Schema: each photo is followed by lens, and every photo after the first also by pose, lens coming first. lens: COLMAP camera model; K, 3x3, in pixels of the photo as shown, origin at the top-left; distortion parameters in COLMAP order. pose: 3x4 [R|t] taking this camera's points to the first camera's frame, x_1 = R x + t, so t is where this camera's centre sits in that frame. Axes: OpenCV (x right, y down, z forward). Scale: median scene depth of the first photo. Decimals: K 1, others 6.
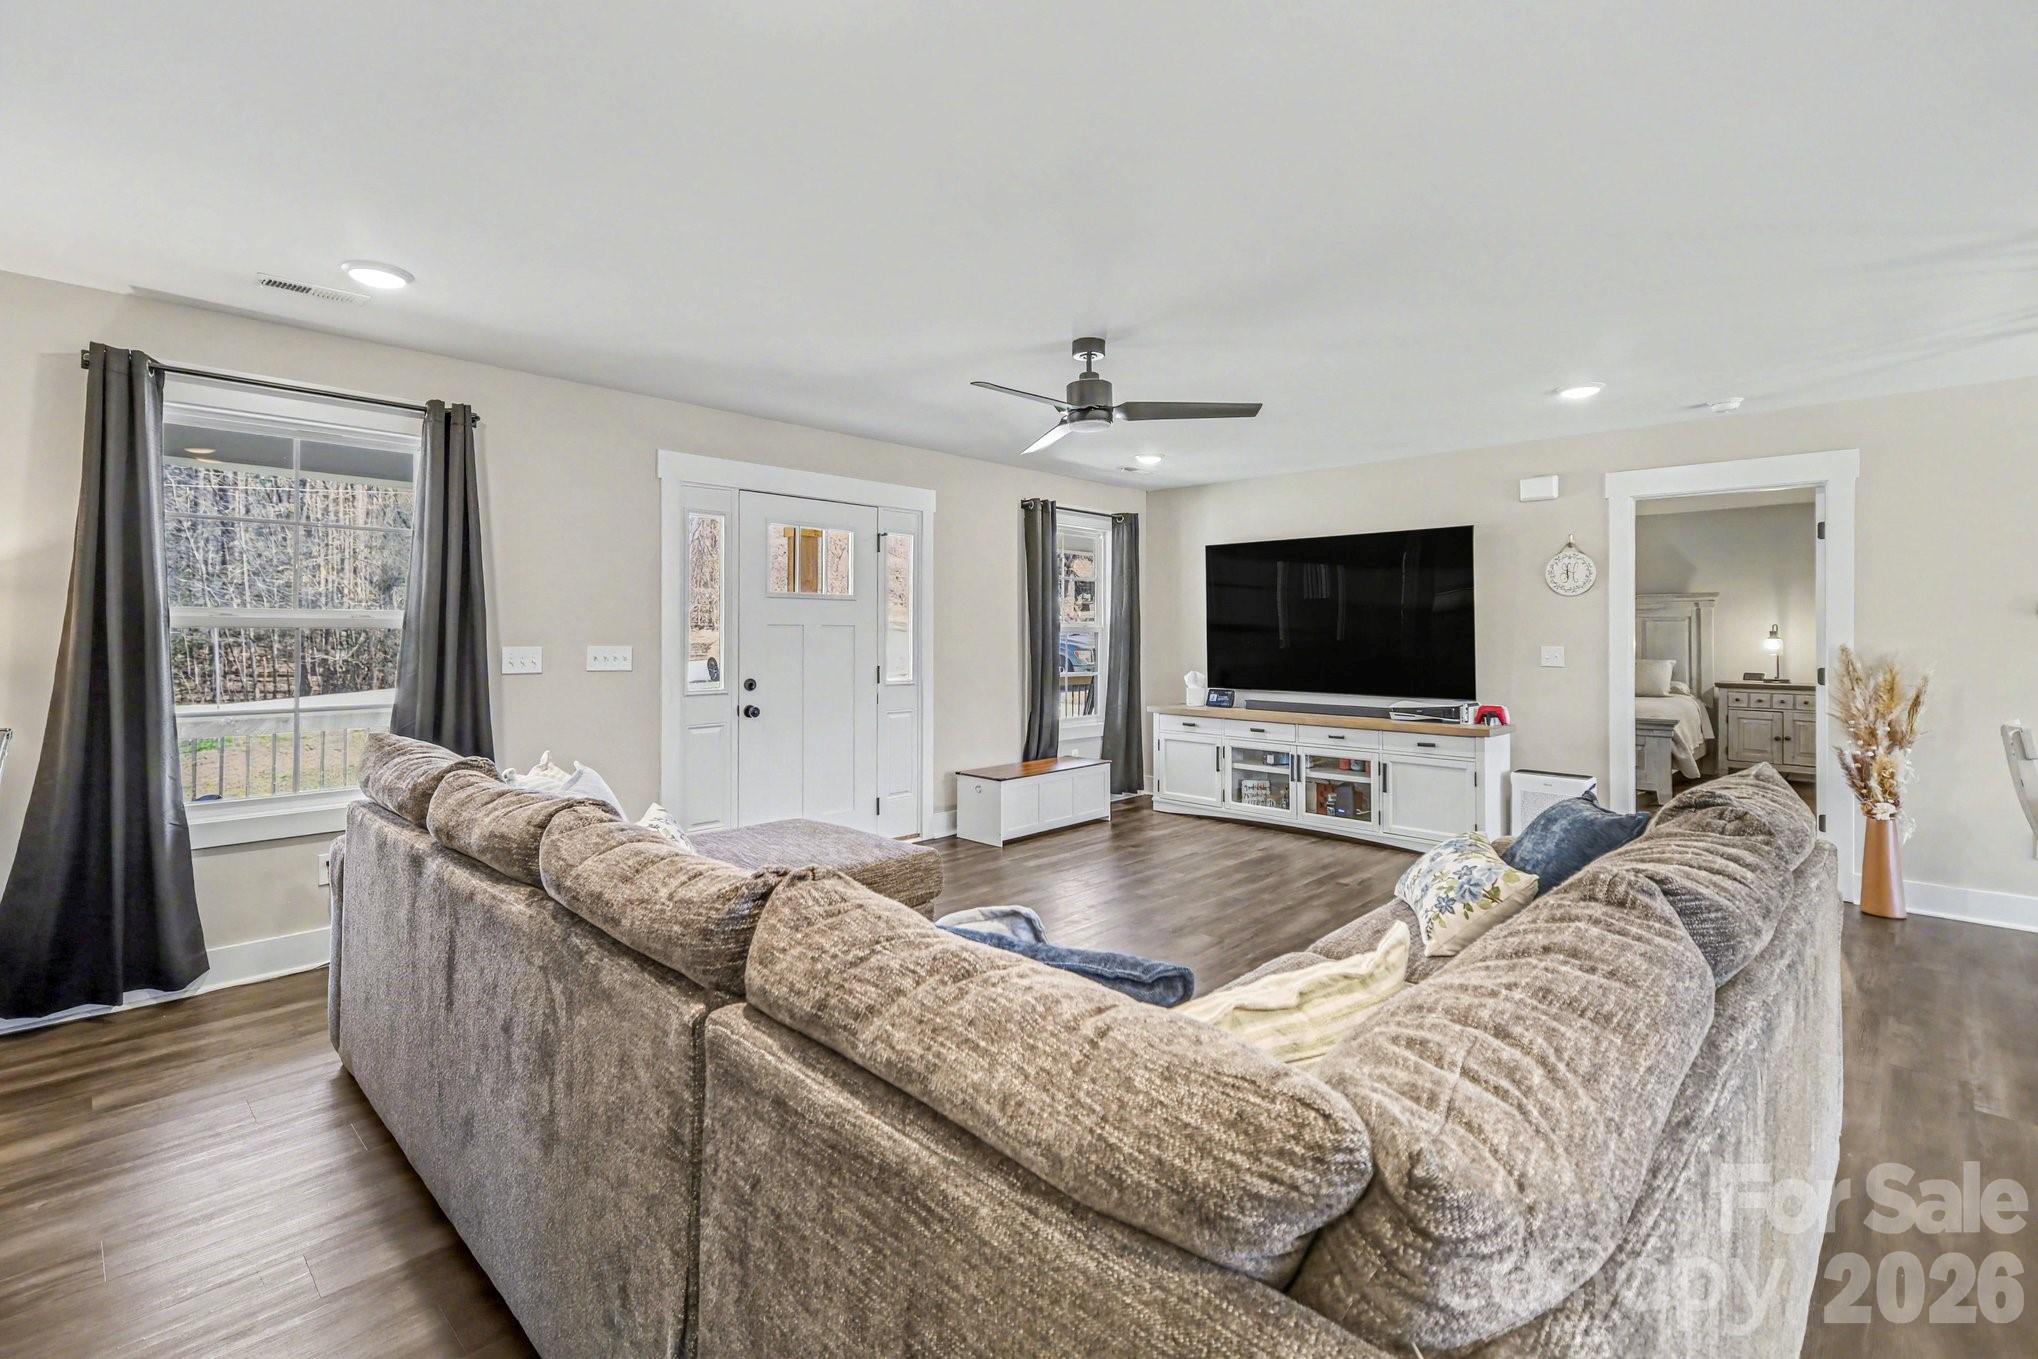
lens RADIAL K [[920.2, 0, 1067.3], [0, 920.2, 628.8], [0, 0, 1]] dist [0.017244, -0.003023]
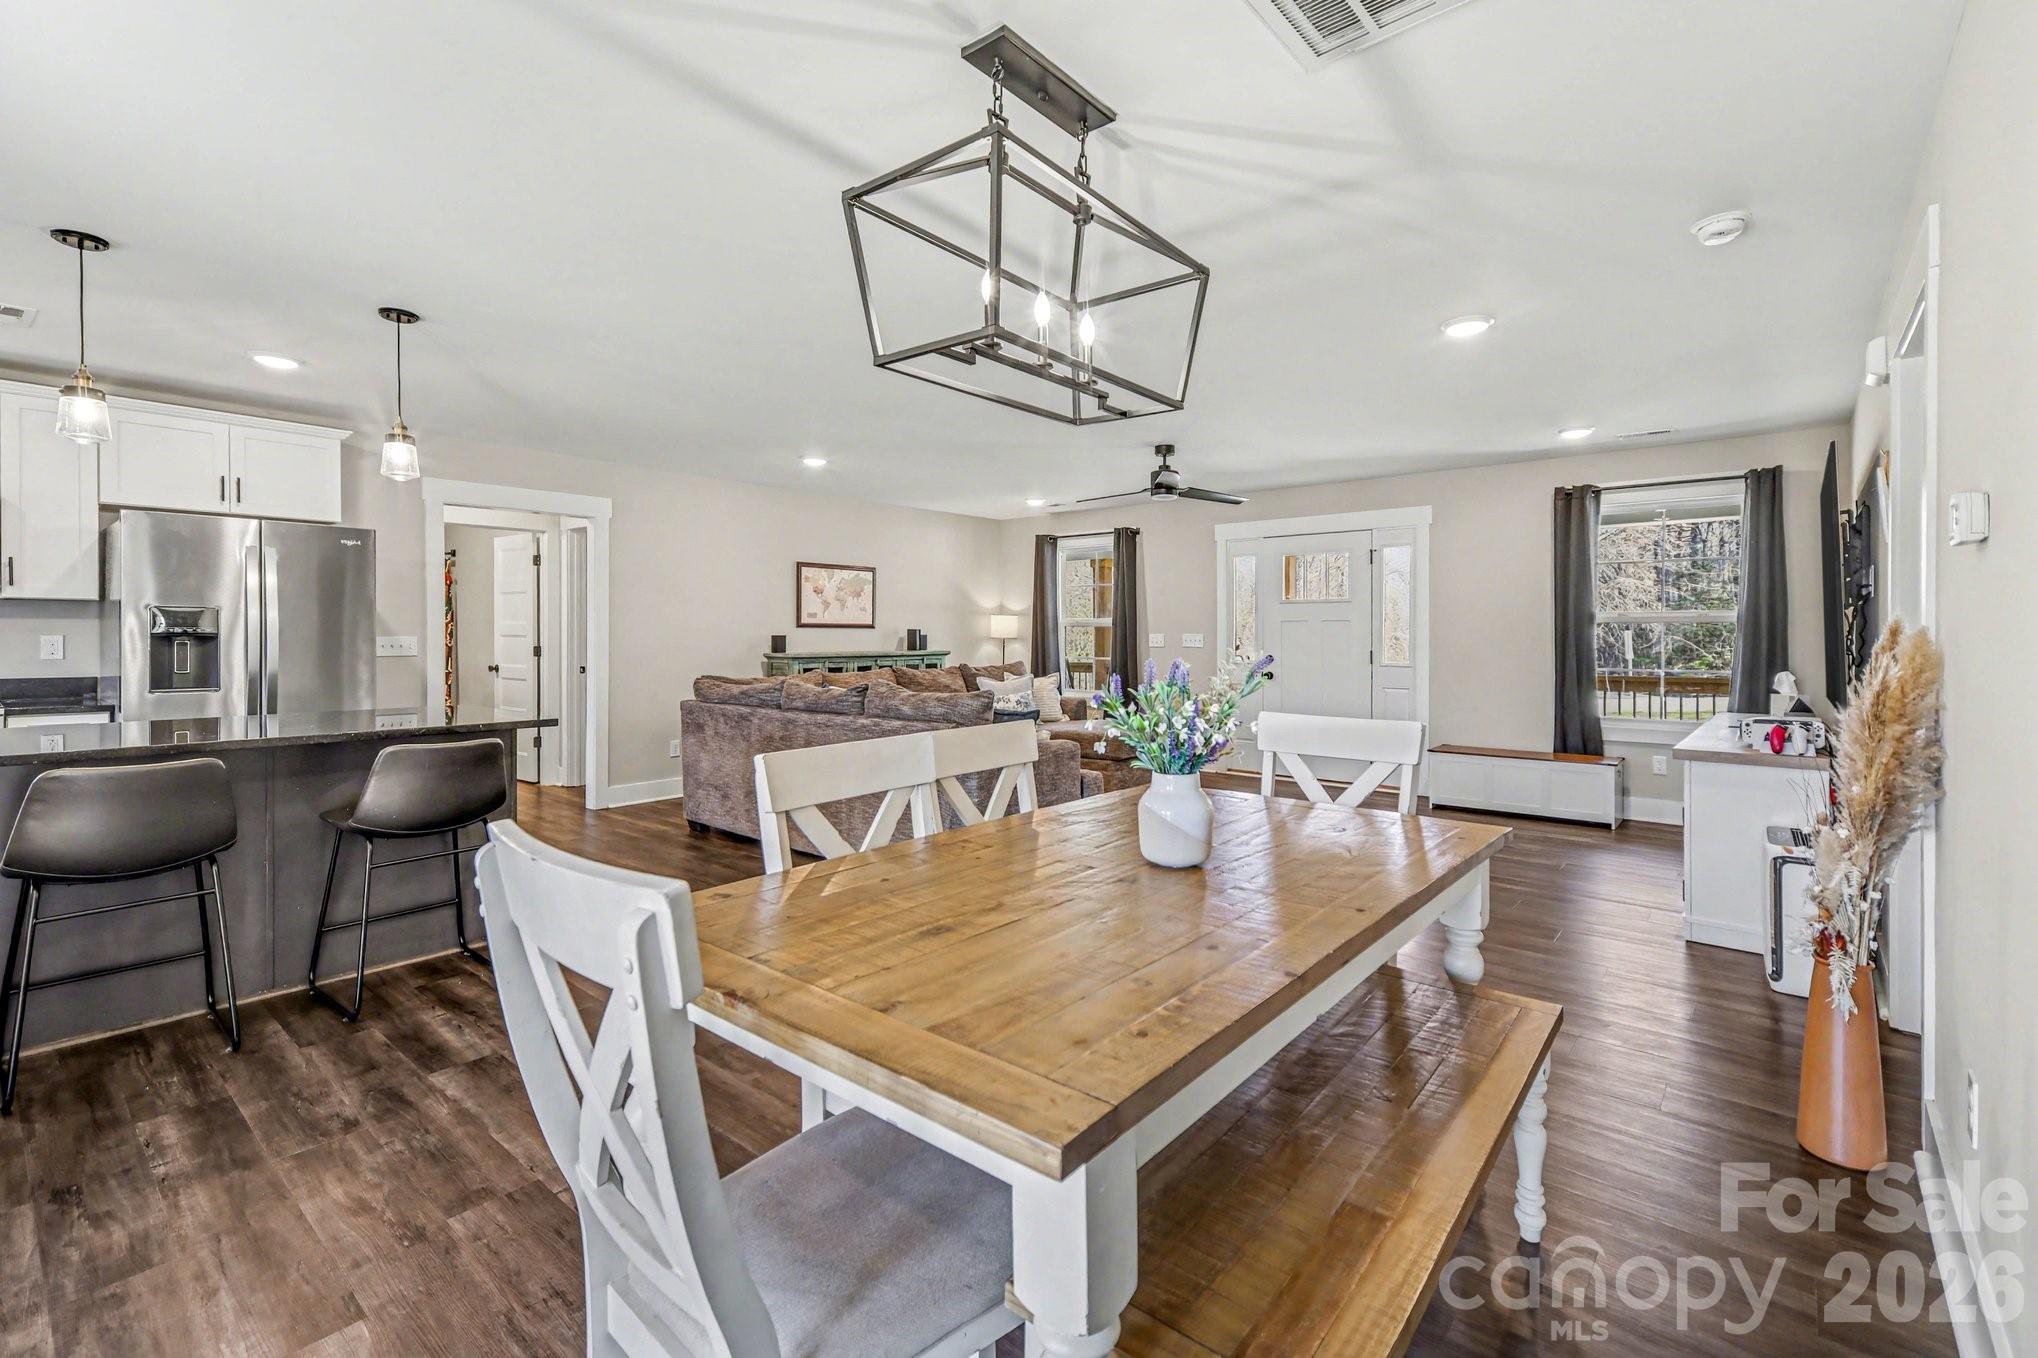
lens RADIAL K [[902.6, 0, 1023.6], [0, 902.6, 640.4], [0, 0, 1]] dist [0.022654, -0.003787]
pose [[0.061496, 0.002418, -0.998104, 1.047747], [0.002953, 0.999992, 0.002605, 0.020746], [0.998103, -0.003108, 0.061488, 0.418098]]
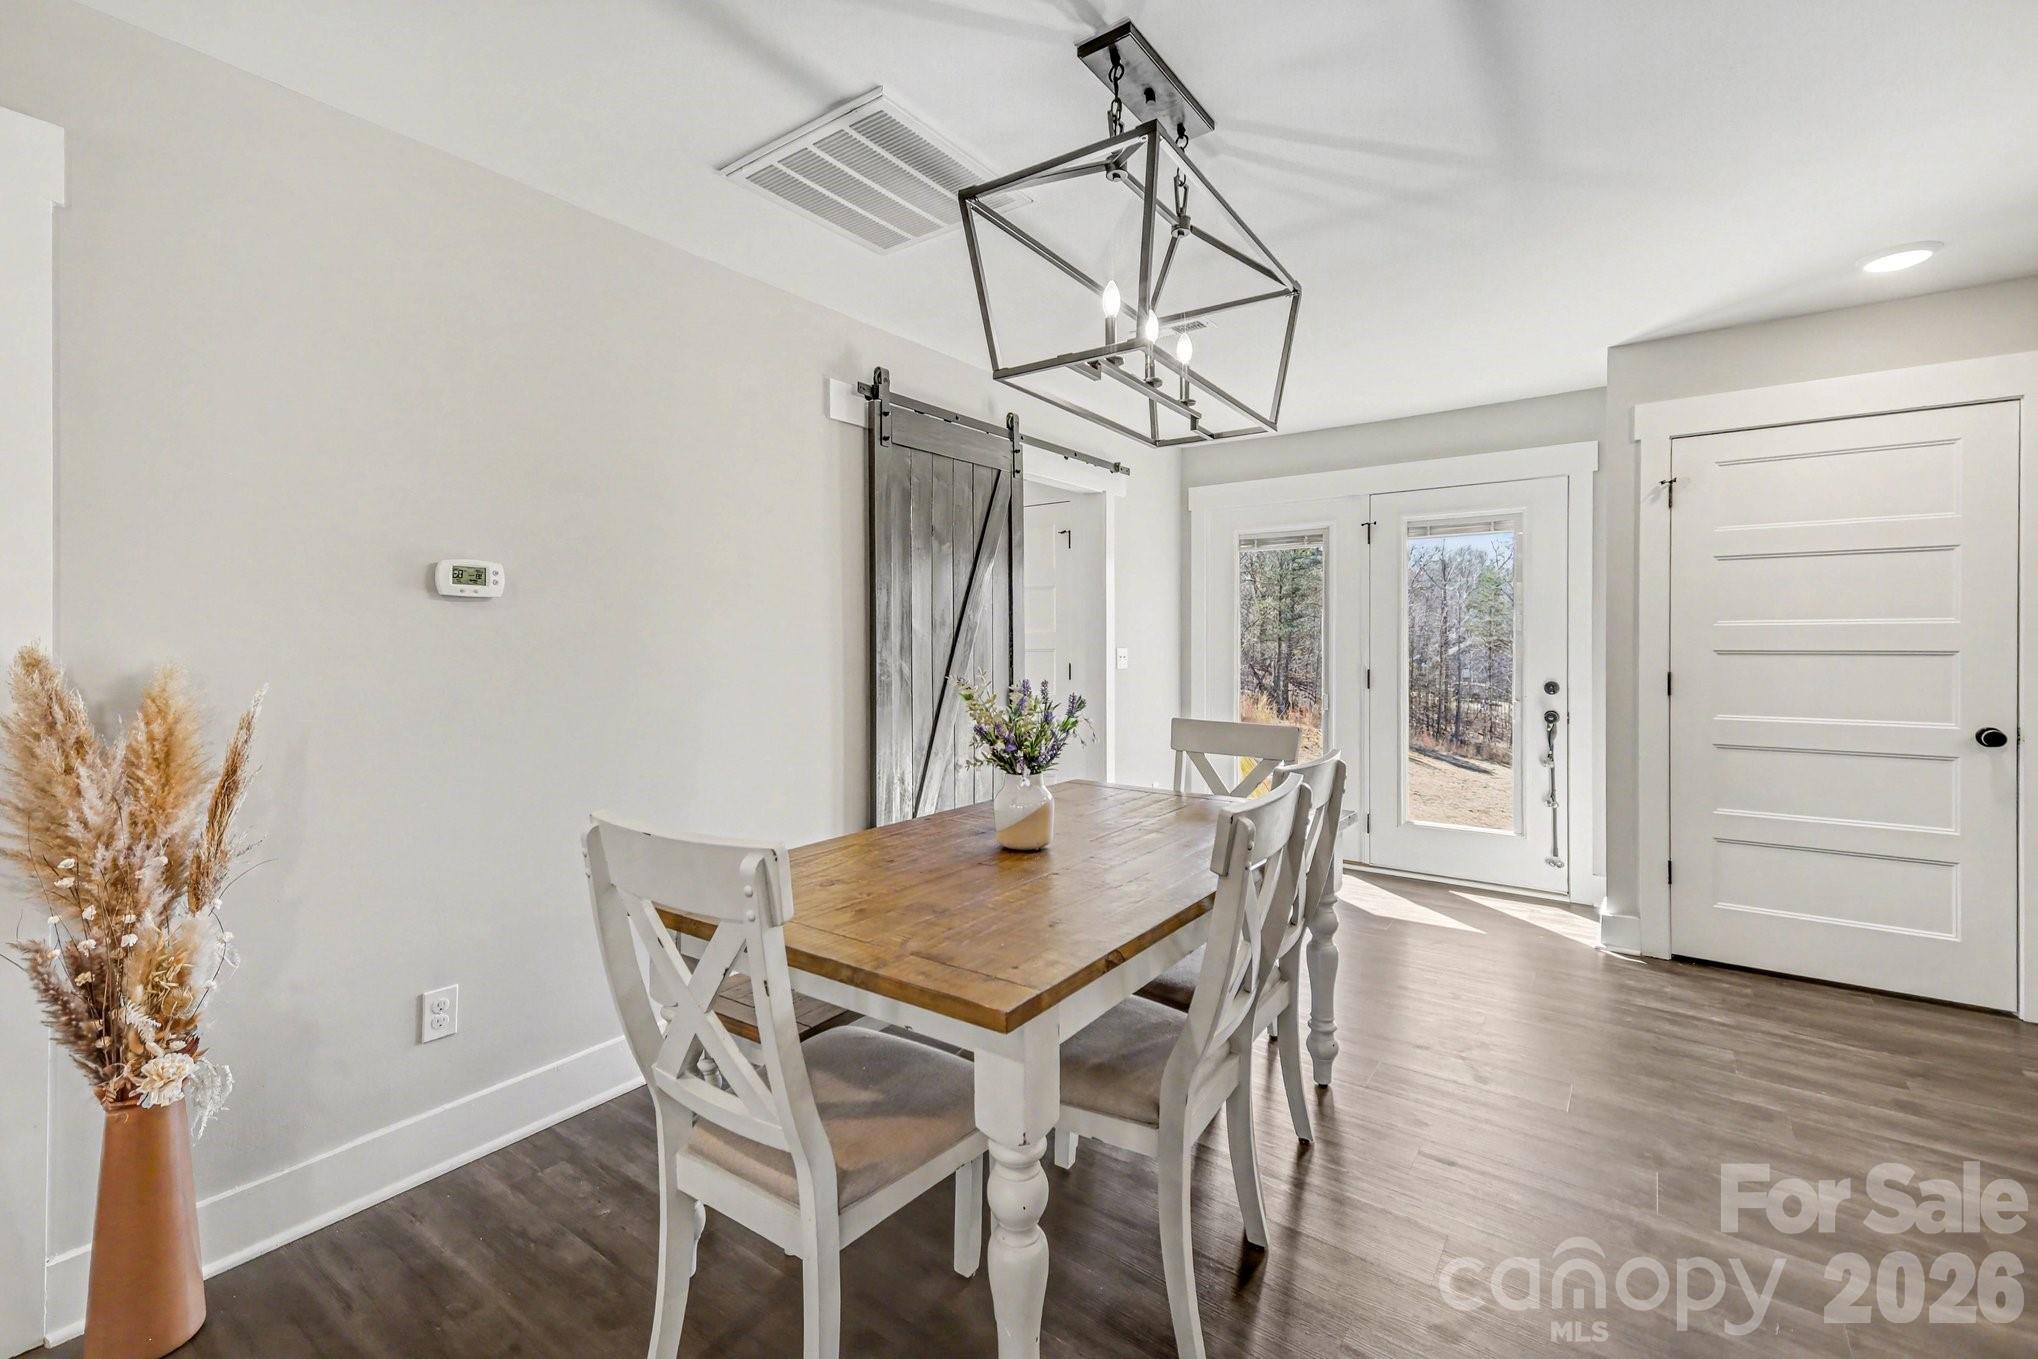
lens RADIAL K [[856.4, 0, 1022.4], [0, 856.4, 649.2], [0, 0, 1]] dist [0.014012, -0.002185]
pose [[-0.121060, -0.010046, 0.992594, 0.368802], [-0.000669, 0.999949, 0.010039, 0.010791], [-0.992645, 0.000551, -0.121060, 0.532710]]
